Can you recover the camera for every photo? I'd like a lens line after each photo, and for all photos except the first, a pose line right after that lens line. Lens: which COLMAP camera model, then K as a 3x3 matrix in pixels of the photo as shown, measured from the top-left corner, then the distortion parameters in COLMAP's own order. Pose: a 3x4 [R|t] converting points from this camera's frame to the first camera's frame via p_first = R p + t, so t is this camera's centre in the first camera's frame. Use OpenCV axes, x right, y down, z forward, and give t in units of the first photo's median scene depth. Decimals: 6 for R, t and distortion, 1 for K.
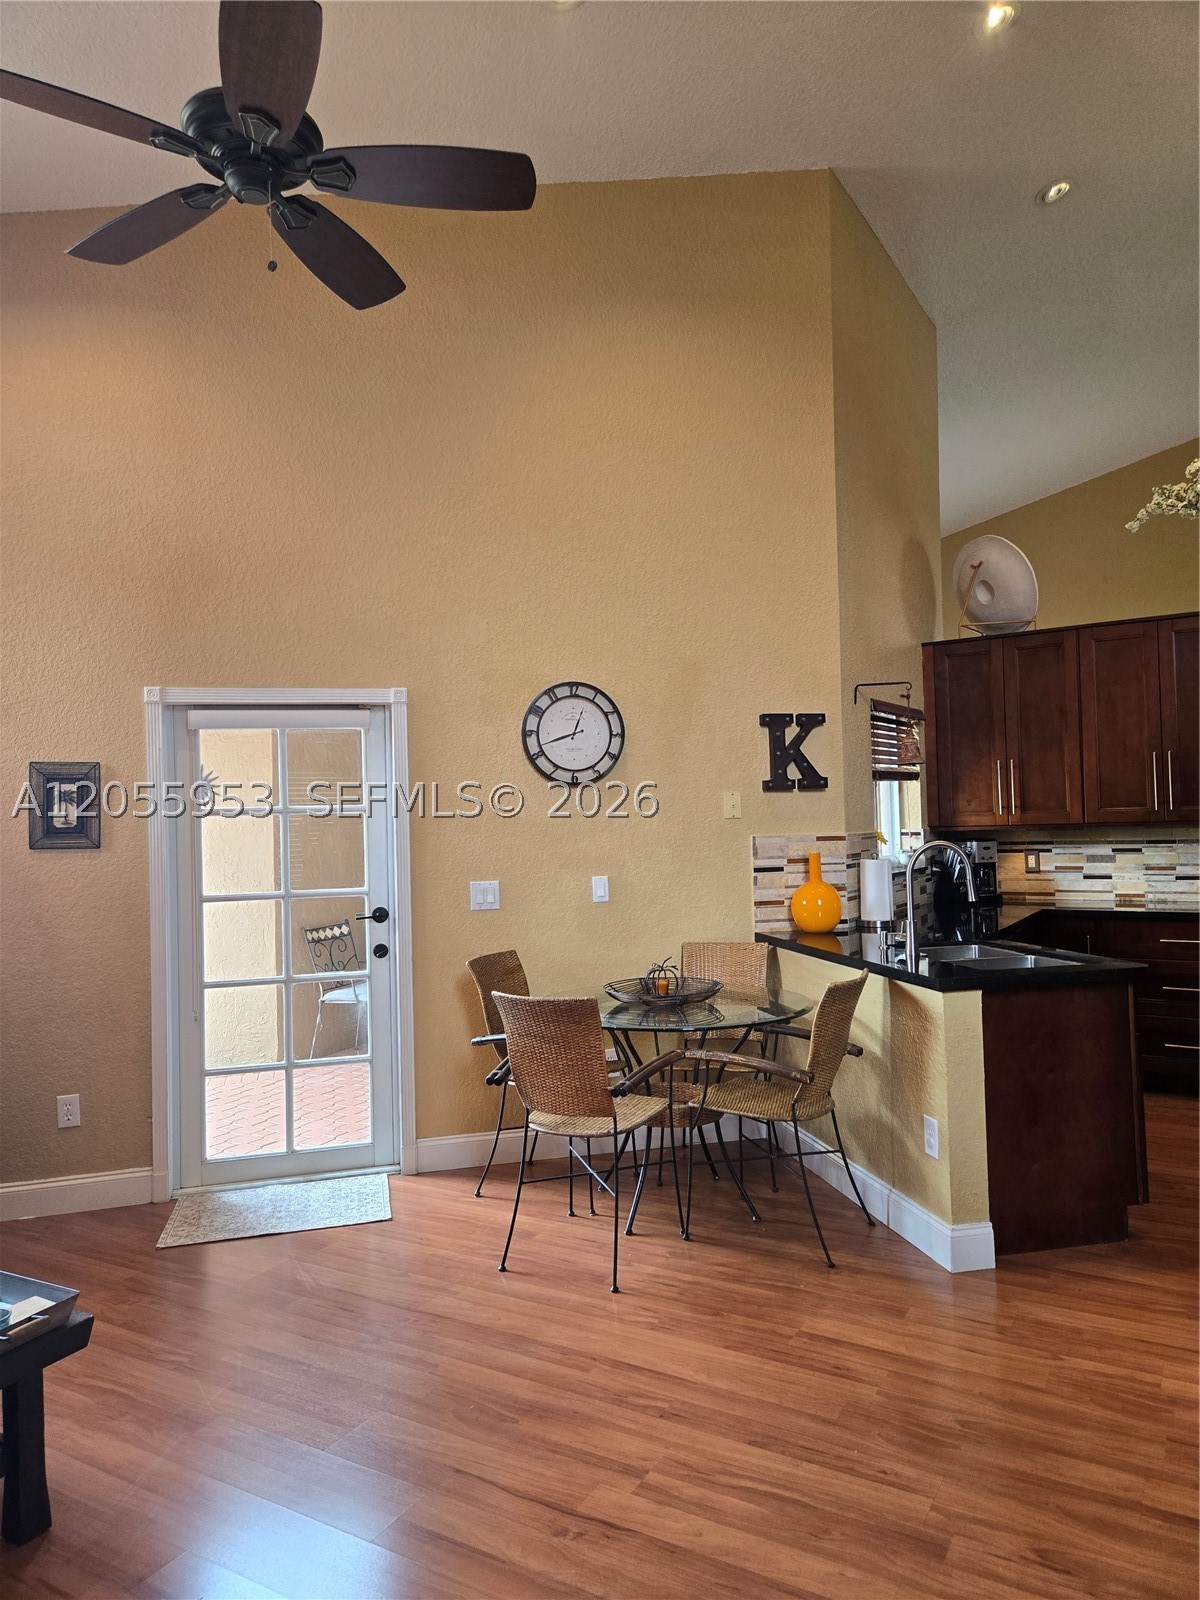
lens RADIAL K [[1083.8, 0, 593.1], [0, 1083.8, 802.7], [0, 0, 1]] dist [0.068719, -0.044400]
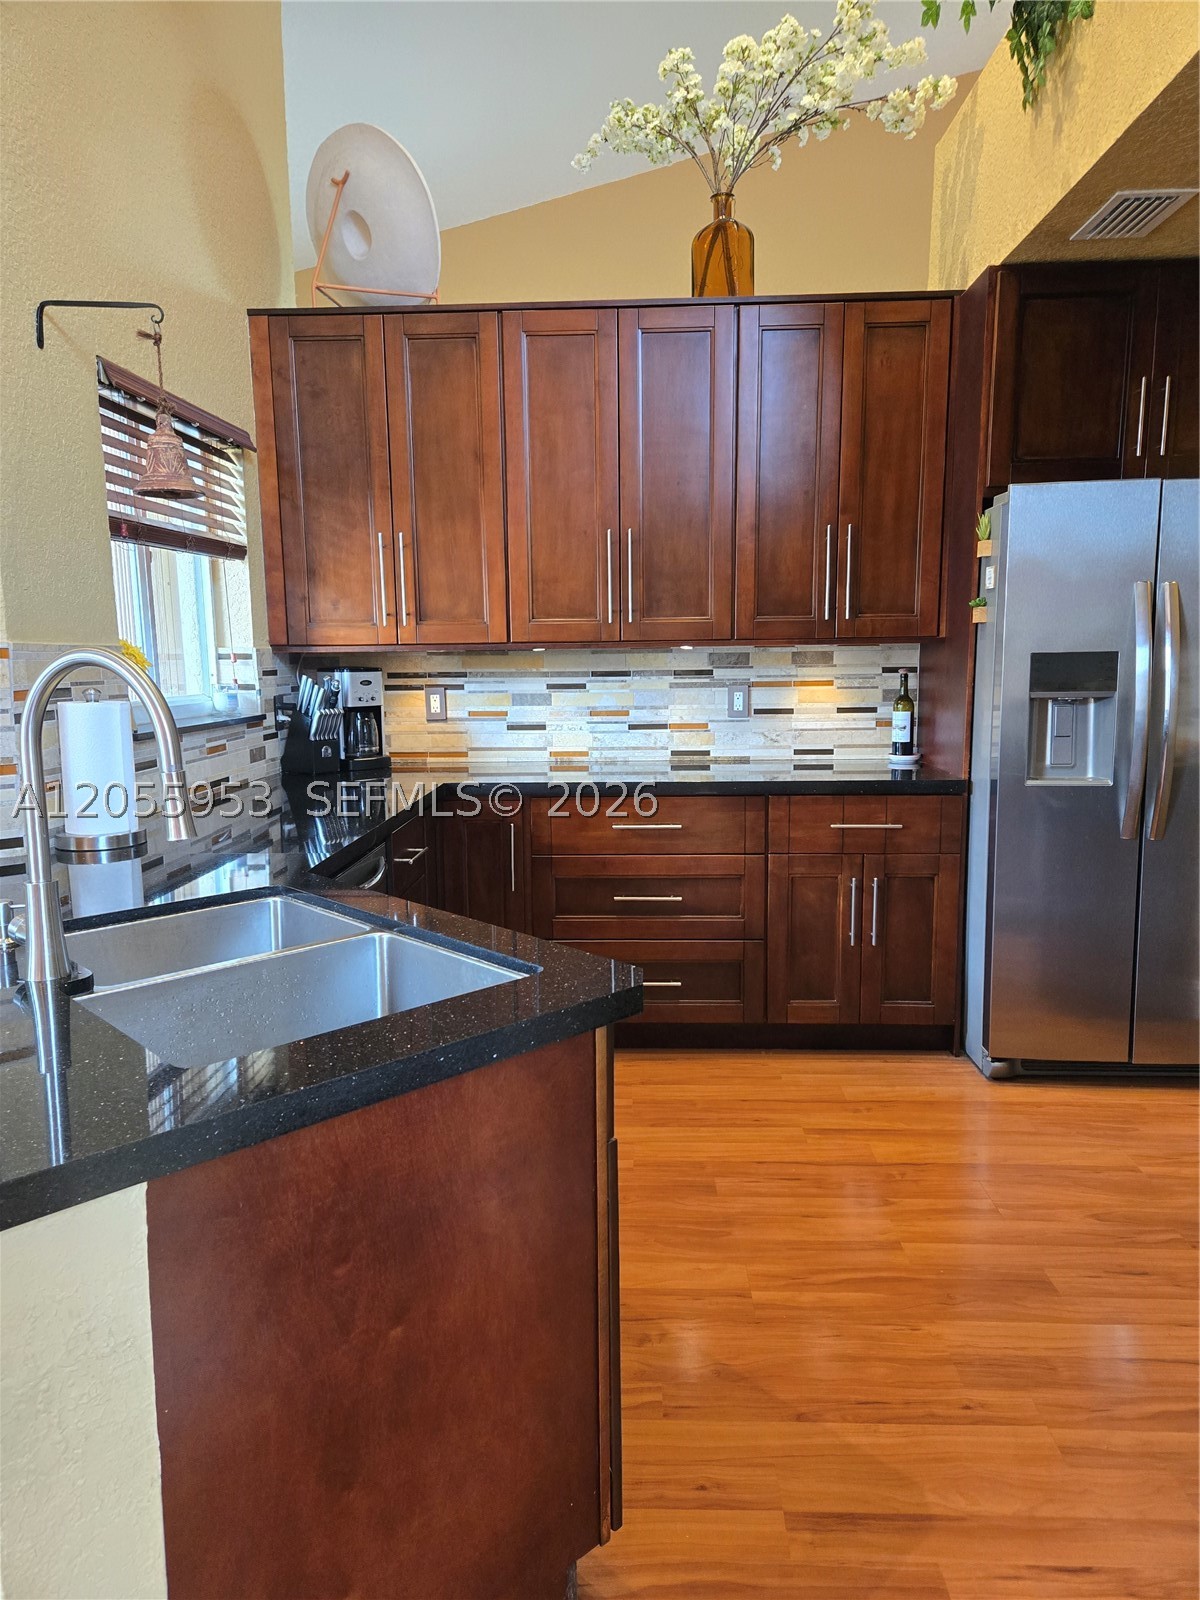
lens RADIAL K [[1083.8, 0, 592.2], [0, 1083.8, 808.0], [0, 0, 1]] dist [0.068719, -0.044400]
pose [[0.877823, -0.050707, 0.476293, 0.182312], [-0.020946, 0.989366, 0.143933, 0.021200], [-0.478526, -0.136324, 0.867426, 0.411417]]
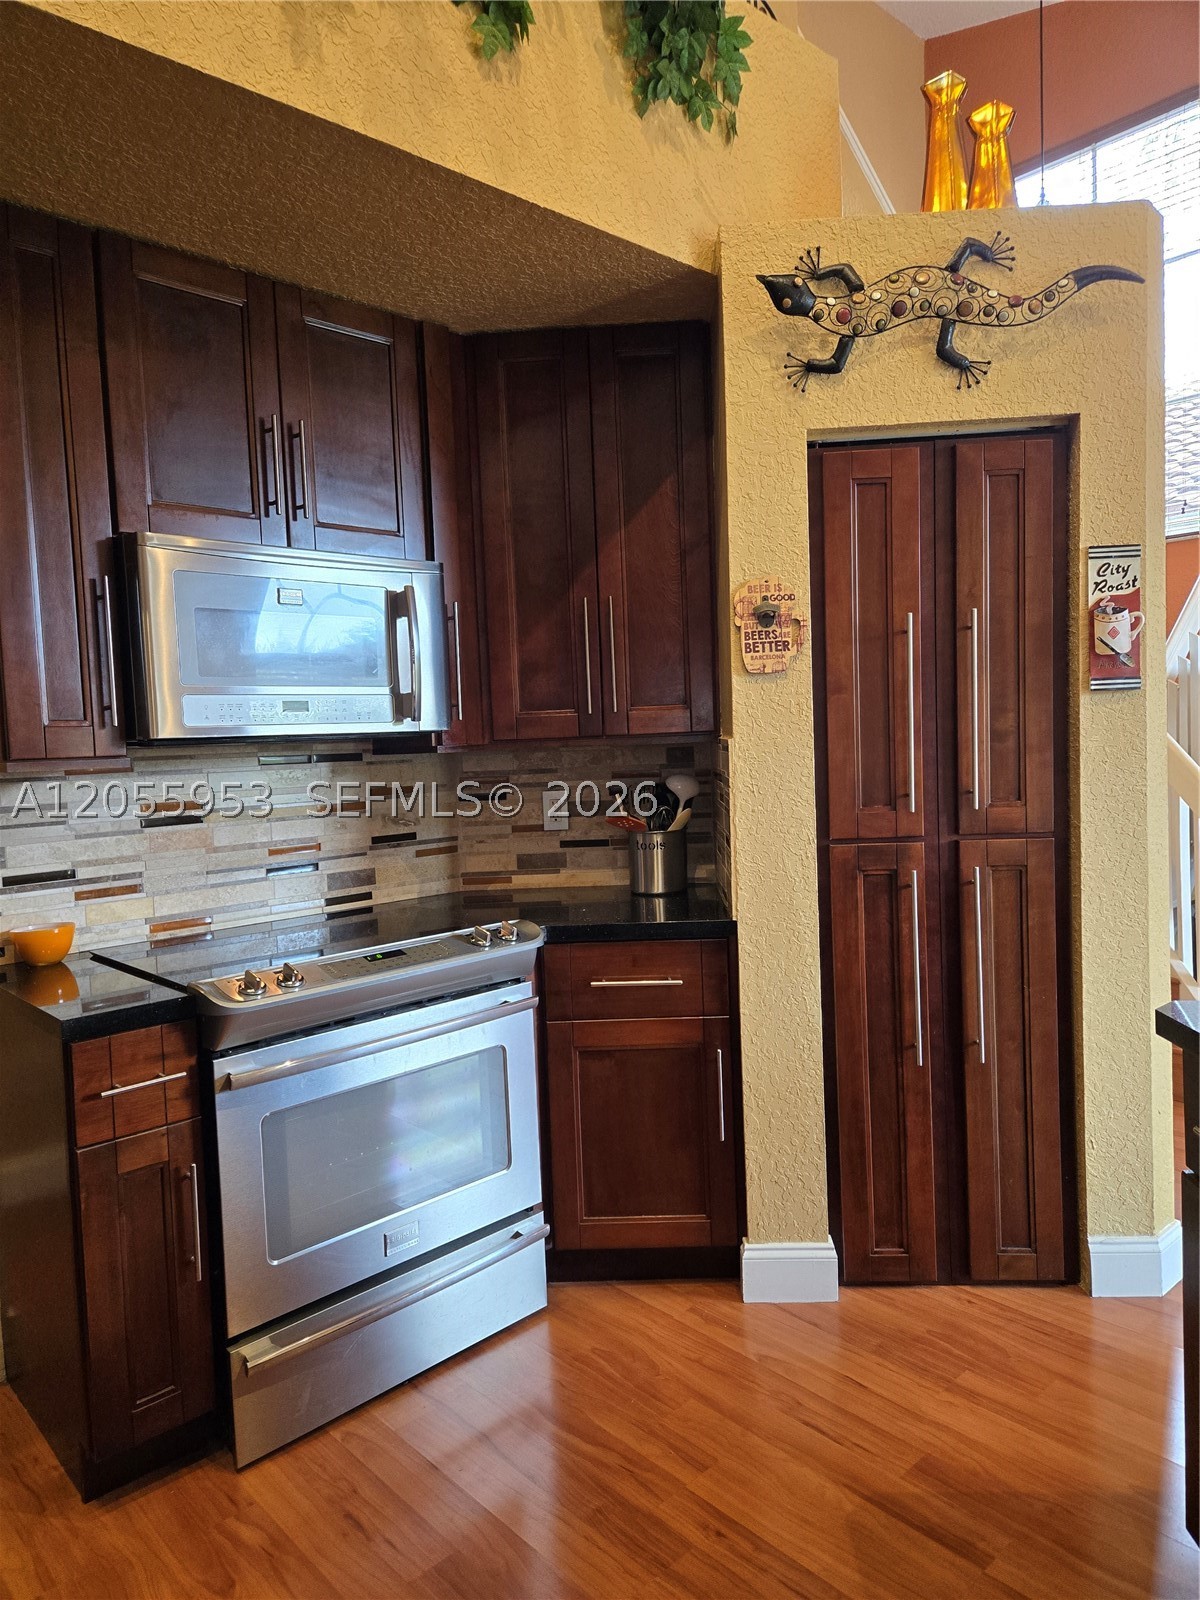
lens RADIAL K [[1083.8, 0, 601.0], [0, 1083.8, 798.7], [0, 0, 1]] dist [0.068719, -0.044400]
pose [[-0.960315, 0.047479, 0.274847, 0.358353], [0.058566, 0.997762, 0.032267, 0.018595], [-0.272700, 0.047083, -0.960946, 0.912733]]
